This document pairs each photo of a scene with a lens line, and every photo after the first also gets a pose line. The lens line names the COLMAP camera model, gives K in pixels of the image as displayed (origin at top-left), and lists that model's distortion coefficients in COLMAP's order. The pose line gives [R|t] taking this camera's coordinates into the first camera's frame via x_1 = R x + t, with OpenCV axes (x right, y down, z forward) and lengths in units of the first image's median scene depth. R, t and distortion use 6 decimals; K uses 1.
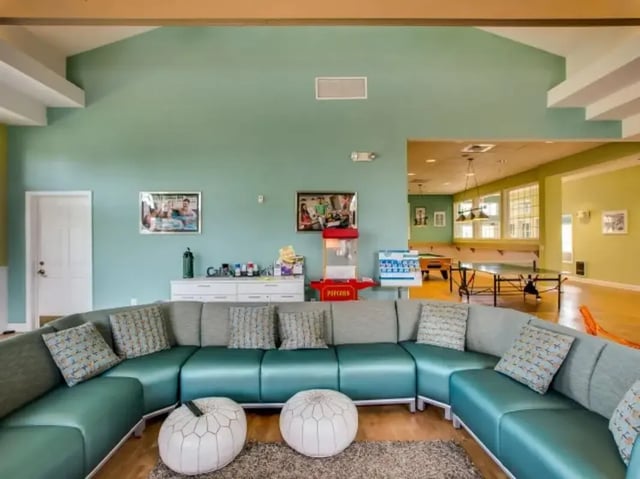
lens RADIAL K [[347.5, 0, 318.5], [0, 347.5, 235.5], [0, 0, 1]] dist [-0.008268, 0.001030]
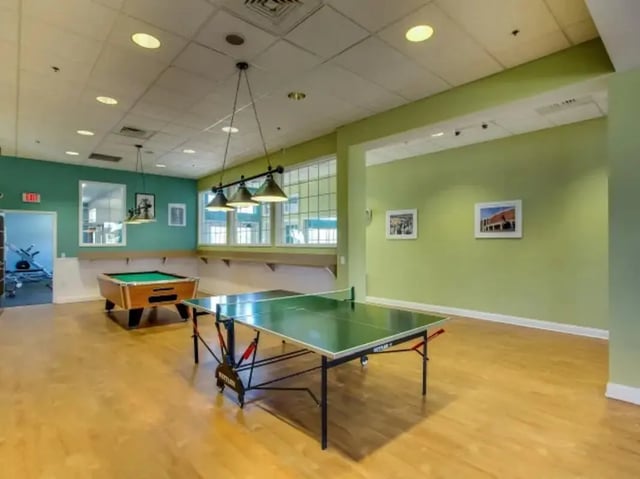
lens RADIAL K [[347.5, 0, 320.3], [0, 347.5, 238.4], [0, 0, 1]] dist [-0.008268, 0.001030]
pose [[0.753317, 0.010053, 0.657581, 0.172169], [-0.005069, 0.999942, -0.009480, 0.001811], [-0.657638, 0.003808, 0.753324, 0.463733]]
